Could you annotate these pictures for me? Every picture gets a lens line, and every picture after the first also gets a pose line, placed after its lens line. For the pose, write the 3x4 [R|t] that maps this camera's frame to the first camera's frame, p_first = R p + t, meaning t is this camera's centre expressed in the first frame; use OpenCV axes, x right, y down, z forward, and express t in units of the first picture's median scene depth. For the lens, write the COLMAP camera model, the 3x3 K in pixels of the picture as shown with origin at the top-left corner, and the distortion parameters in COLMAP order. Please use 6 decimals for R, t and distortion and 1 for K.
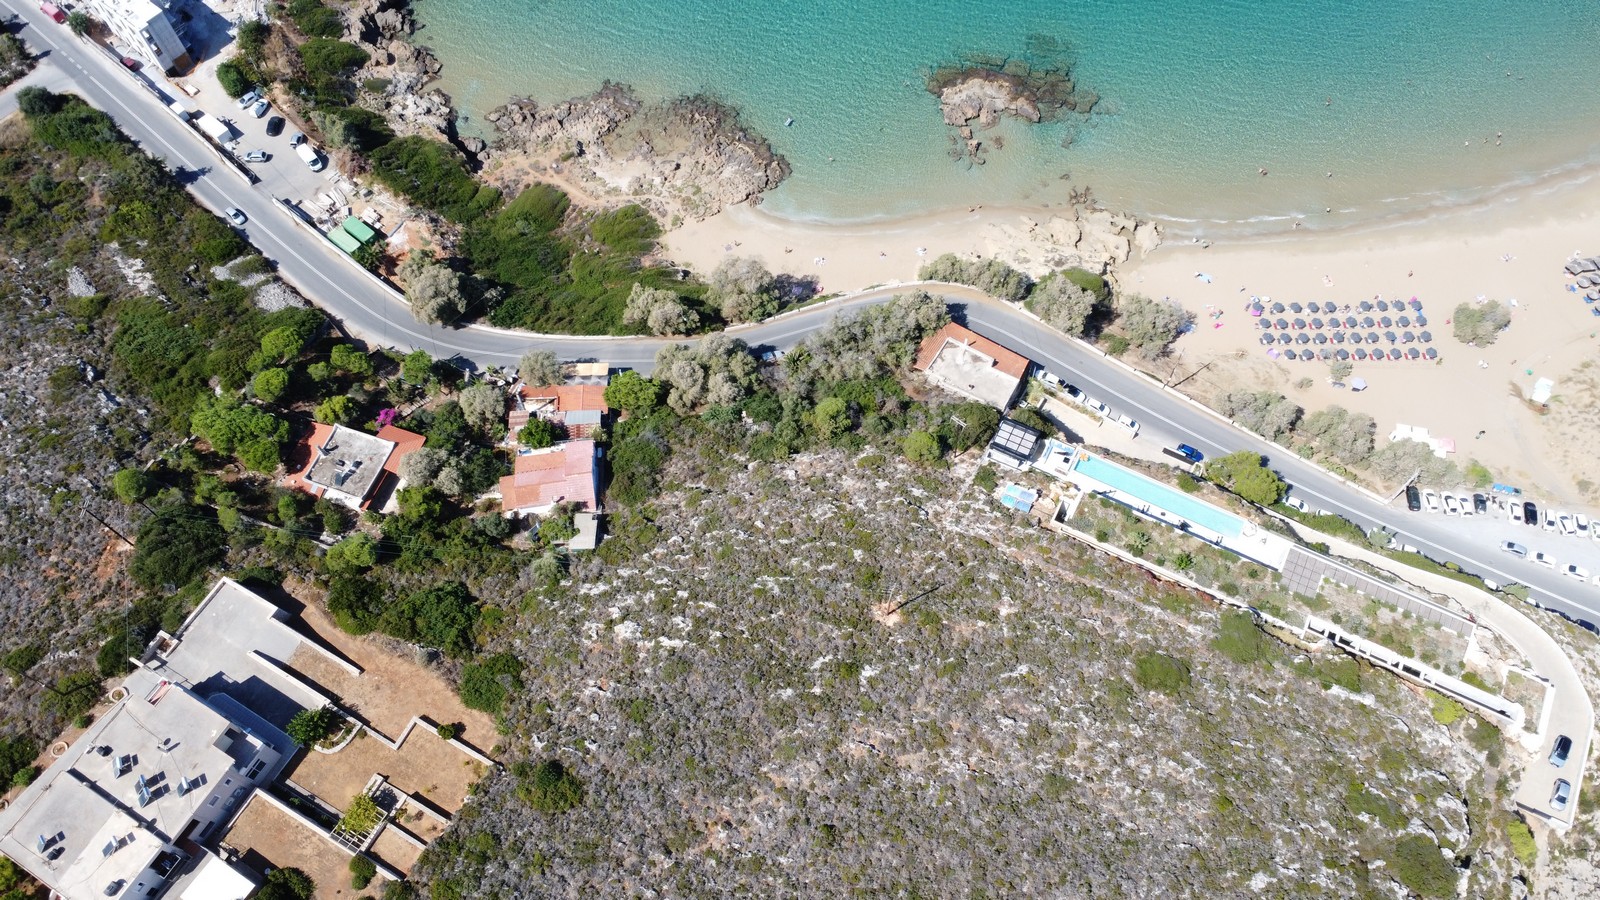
lens RADIAL K [[1220.8, 0, 800.0], [0, 1220.8, 450.0], [0, 0, 1]] dist [0.012753, -0.012206]
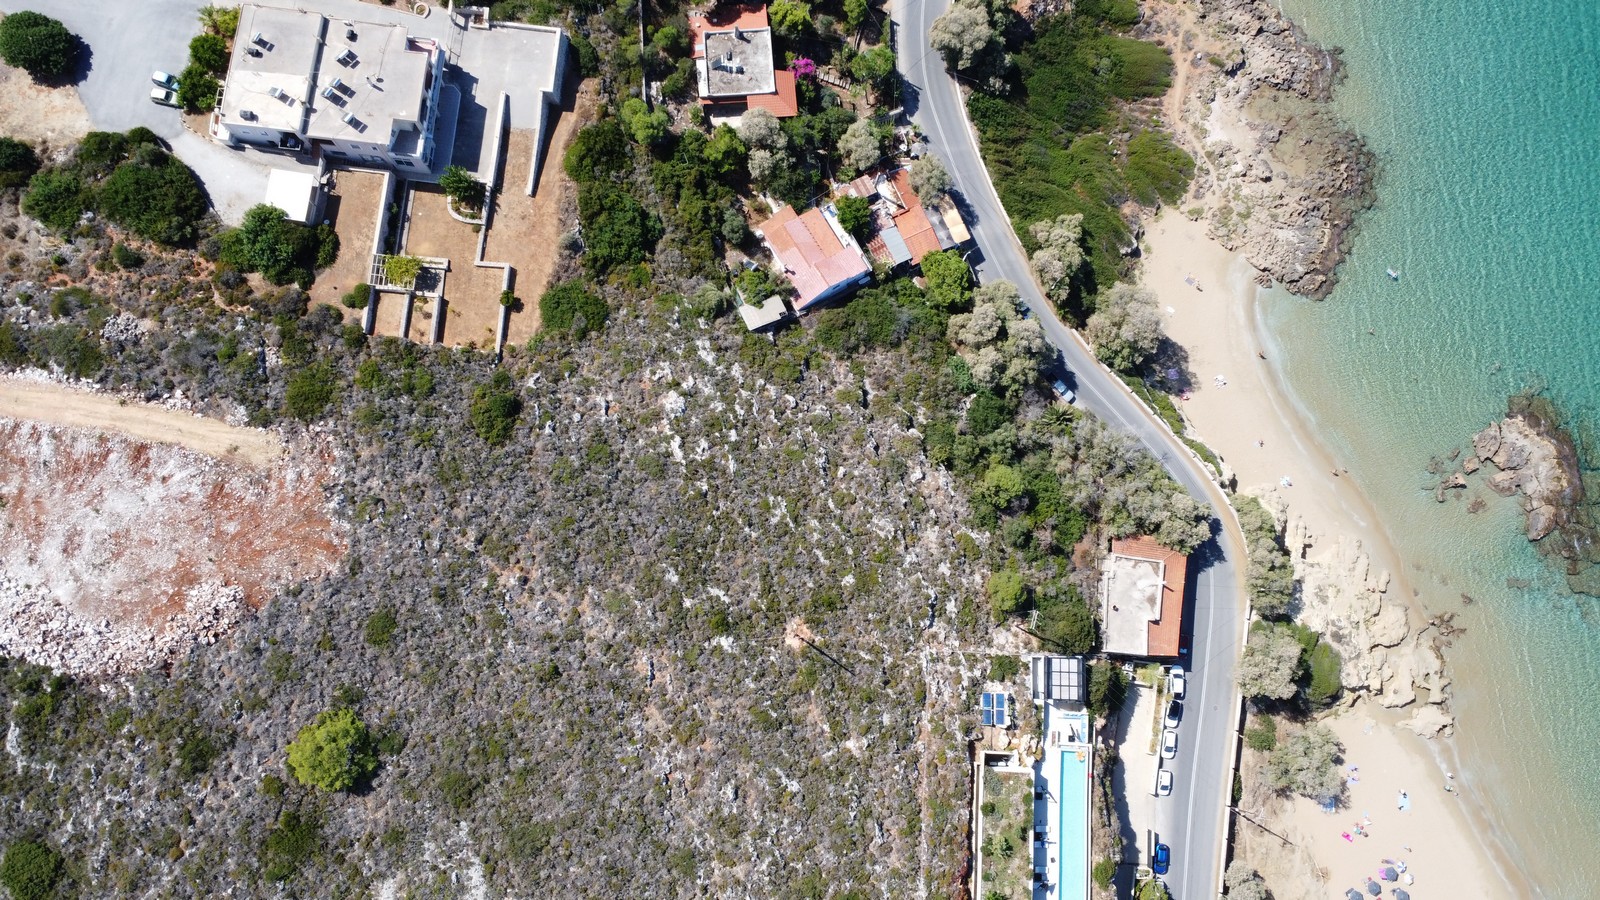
lens RADIAL K [[1220.8, 0, 800.0], [0, 1220.8, 450.0], [0, 0, 1]] dist [0.012753, -0.012206]
pose [[0.414412, 0.902375, -0.118243, 0.052577], [-0.826351, 0.427530, 0.366555, -0.276482], [0.381323, -0.054195, 0.922852, 0.103091]]
